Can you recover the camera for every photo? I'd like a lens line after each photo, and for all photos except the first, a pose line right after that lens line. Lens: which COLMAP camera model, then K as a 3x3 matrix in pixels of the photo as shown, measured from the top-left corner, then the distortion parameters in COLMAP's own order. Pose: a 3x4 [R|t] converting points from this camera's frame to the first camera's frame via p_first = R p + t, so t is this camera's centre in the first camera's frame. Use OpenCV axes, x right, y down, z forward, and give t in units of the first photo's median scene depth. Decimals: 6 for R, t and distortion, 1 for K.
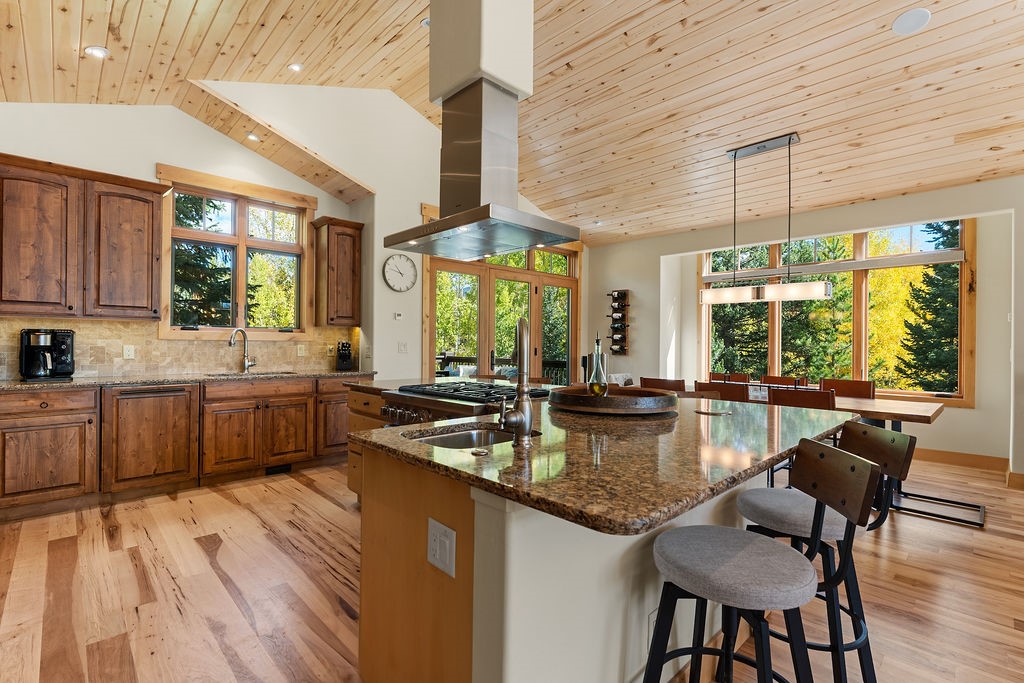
lens RADIAL K [[467.4, 0, 512.0], [0, 467.4, 341.5], [0, 0, 1]] dist [-0.000893, 0.000170]
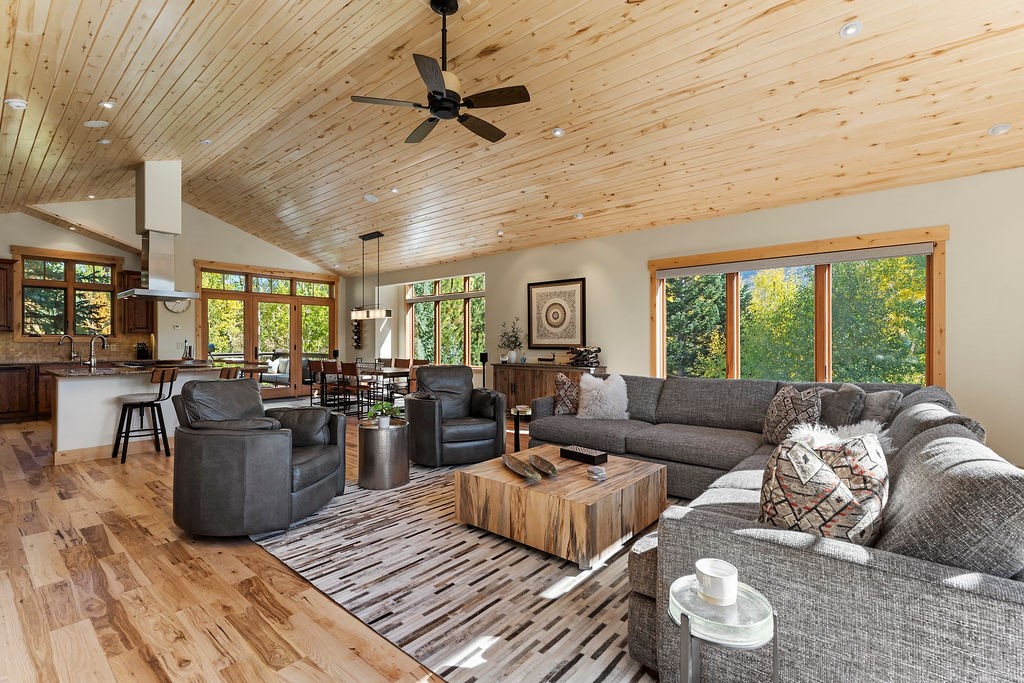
lens RADIAL K [[458.7, 0, 512.0], [0, 458.7, 341.5], [0, 0, 1]] dist [-0.002394, 0.000543]
pose [[0.994386, -0.010782, 0.105258, 0.910449], [0.010565, 0.999941, 0.002620, 0.007906], [-0.105280, -0.001493, 0.994441, -0.903118]]
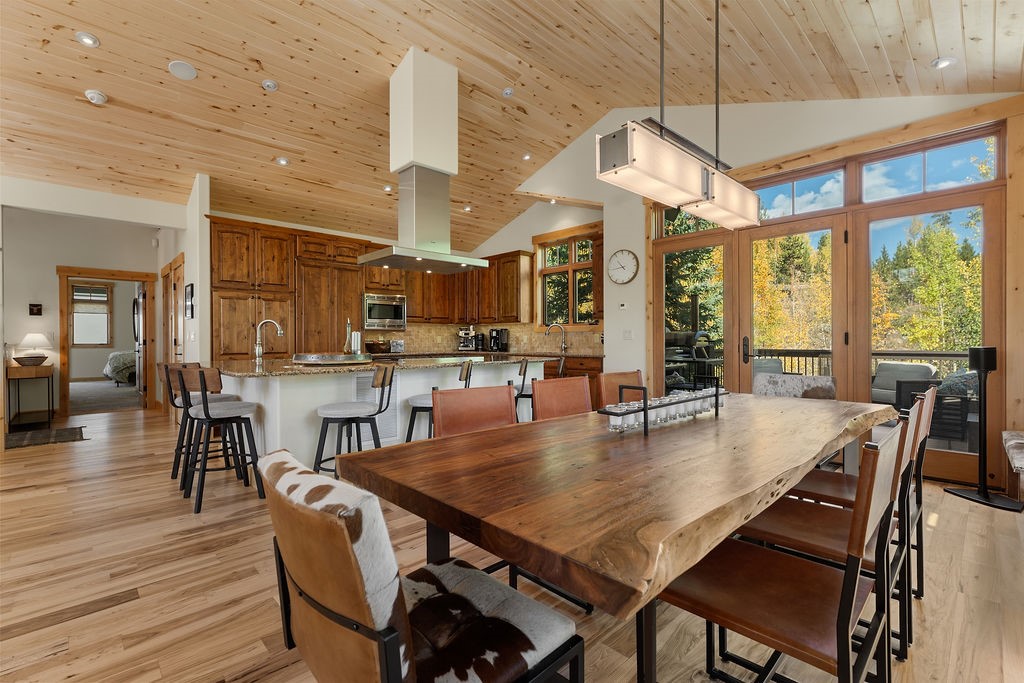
lens RADIAL K [[458.7, 0, 512.0], [0, 458.7, 341.5], [0, 0, 1]] dist [-0.002394, 0.000543]
pose [[-0.002547, -0.006451, -0.999976, 0.964355], [0.007090, 0.999954, -0.006469, 0.039243], [0.999972, -0.007106, -0.002501, 0.846761]]
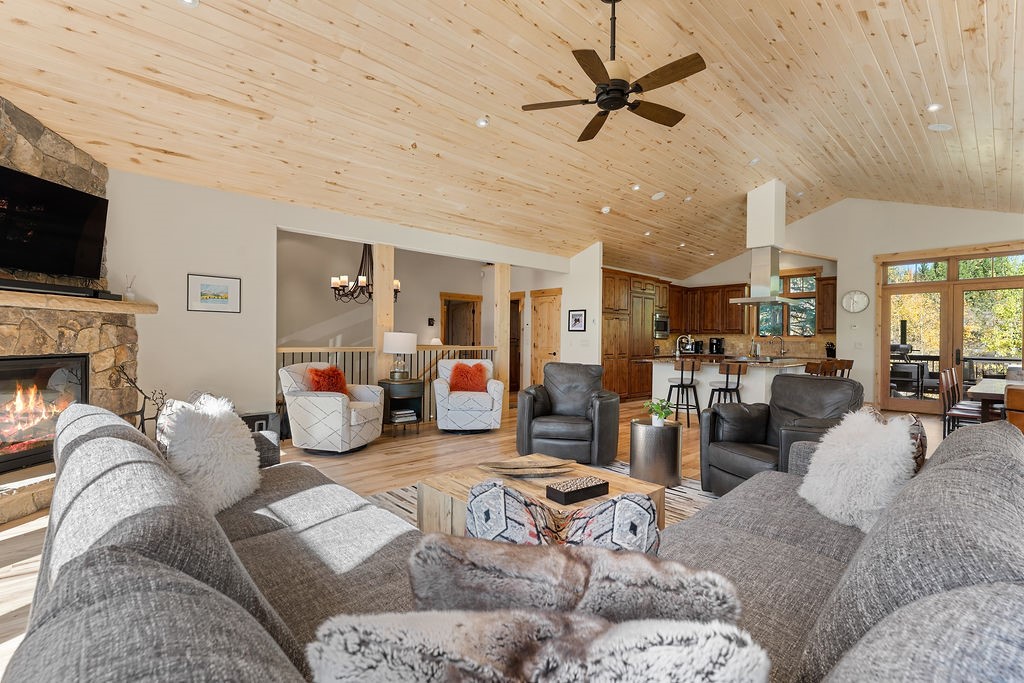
lens RADIAL K [[458.7, 0, 512.0], [0, 458.7, 341.5], [0, 0, 1]] dist [-0.002394, 0.000543]
pose [[-0.022110, -0.004824, -0.999744, 1.665808], [-0.006746, 0.999966, -0.004676, 0.017394], [0.999733, 0.006641, -0.022142, -0.241420]]
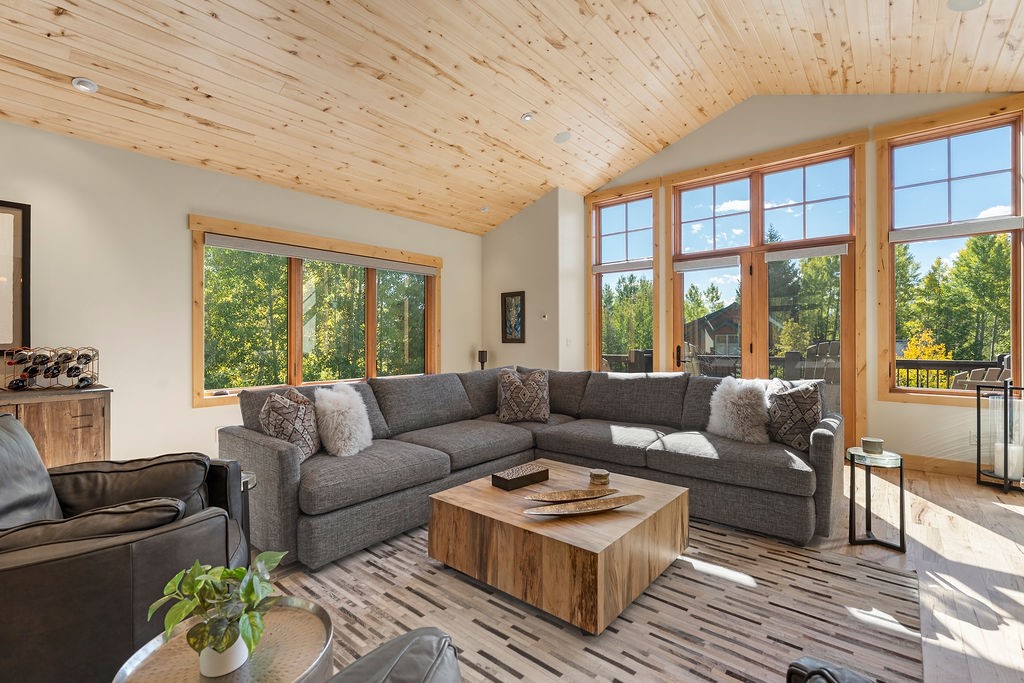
lens RADIAL K [[462.2, 0, 506.6], [0, 462.2, 337.6], [0, 0, 1]] dist [-0.002511, 0.000170]
pose [[-0.100610, -0.006528, 0.994905, 0.500168], [-0.002522, 0.999977, 0.006306, 0.008067], [-0.994923, -0.001875, -0.100624, -0.093266]]
